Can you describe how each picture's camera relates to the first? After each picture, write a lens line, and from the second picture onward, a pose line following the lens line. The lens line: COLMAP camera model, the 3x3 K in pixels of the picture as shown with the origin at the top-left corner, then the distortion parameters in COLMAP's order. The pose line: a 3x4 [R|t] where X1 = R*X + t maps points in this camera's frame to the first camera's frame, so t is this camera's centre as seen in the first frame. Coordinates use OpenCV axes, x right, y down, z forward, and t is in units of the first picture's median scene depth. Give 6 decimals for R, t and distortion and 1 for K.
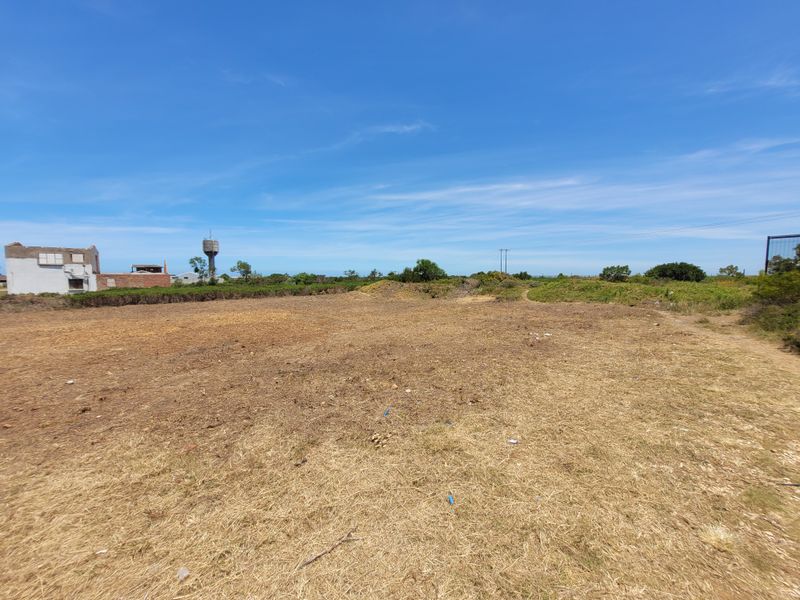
lens RADIAL K [[319.9, 0, 399.7], [0, 319.9, 300.0], [0, 0, 1]] dist [0.000509, -0.001400]
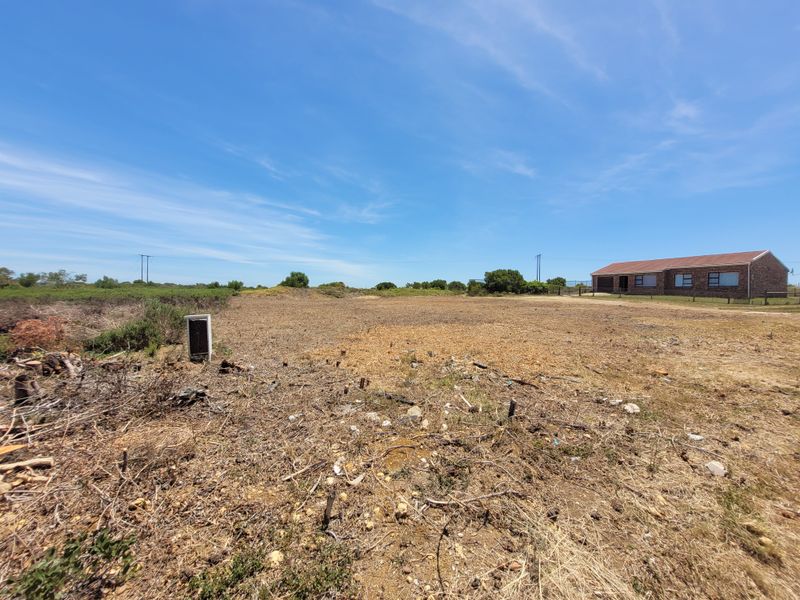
lens RADIAL K [[319.9, 0, 408.6], [0, 319.9, 311.1], [0, 0, 1]] dist [0.000509, -0.001400]
pose [[0.225701, -0.047981, 0.973014, -0.528055], [0.058669, 0.997643, 0.035586, 0.010179], [-0.972428, 0.049054, 0.227984, 0.092796]]
